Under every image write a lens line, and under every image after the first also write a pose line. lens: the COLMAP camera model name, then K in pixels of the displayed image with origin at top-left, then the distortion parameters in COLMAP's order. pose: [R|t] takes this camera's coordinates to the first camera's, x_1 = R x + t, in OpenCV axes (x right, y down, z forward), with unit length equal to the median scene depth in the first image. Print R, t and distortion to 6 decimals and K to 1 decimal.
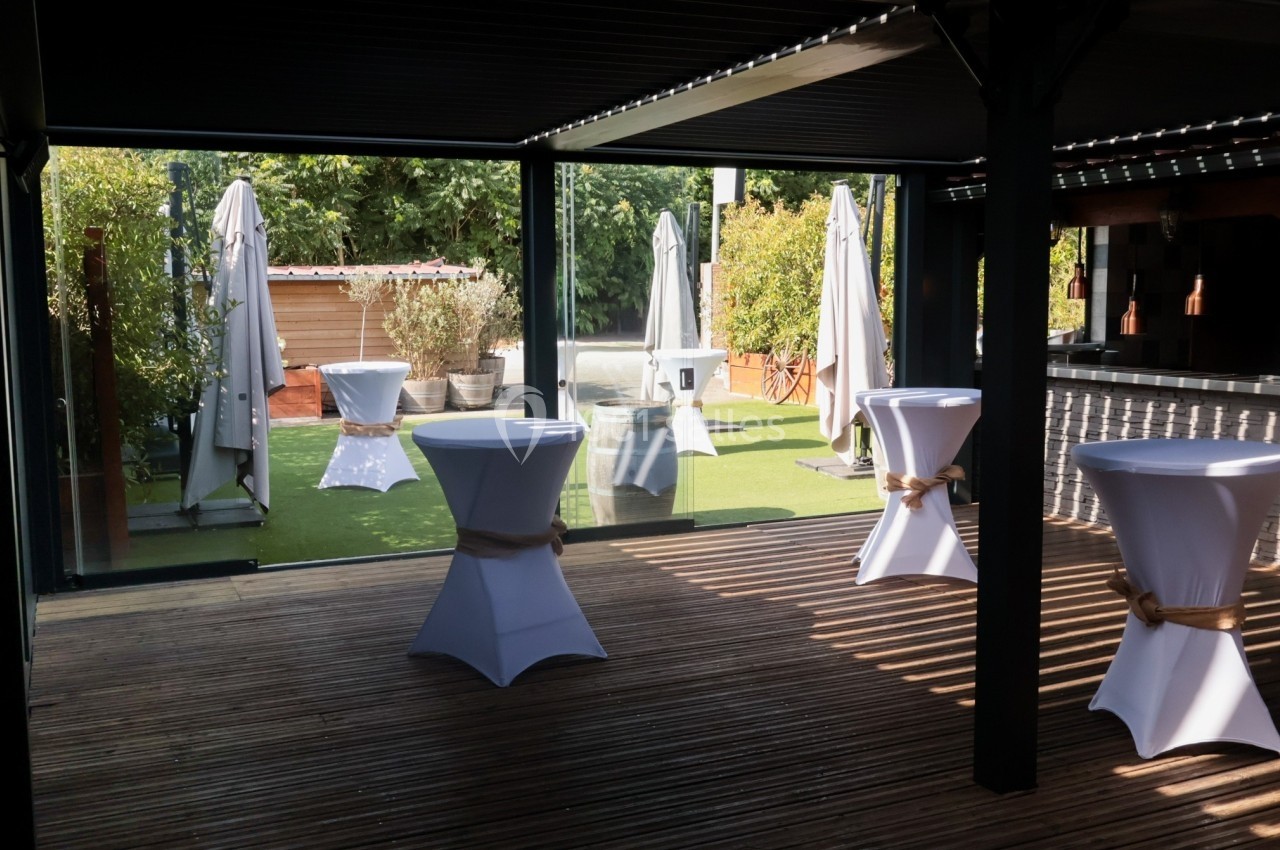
lens RADIAL K [[1265.6, 0, 640.0], [0, 1265.6, 425.0], [0, 0, 1]] dist [0.000466, -0.001317]
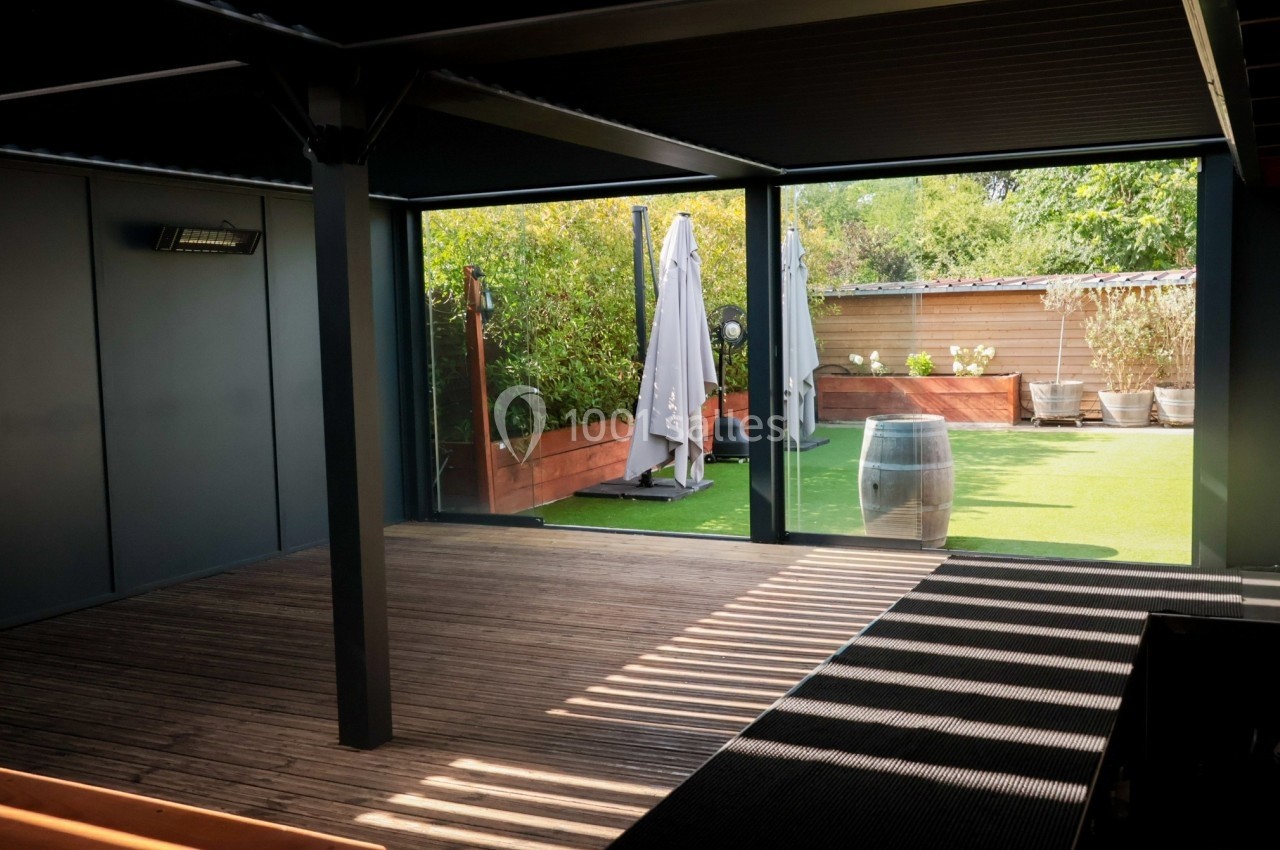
lens RADIAL K [[1265.6, 0, 640.0], [0, 1265.6, 425.0], [0, 0, 1]] dist [0.000466, -0.001317]
pose [[0.637063, 0.062854, -0.768245, 0.334440], [-0.065528, 0.997478, 0.027269, -0.013361], [0.768021, 0.032970, 0.639575, 0.113087]]
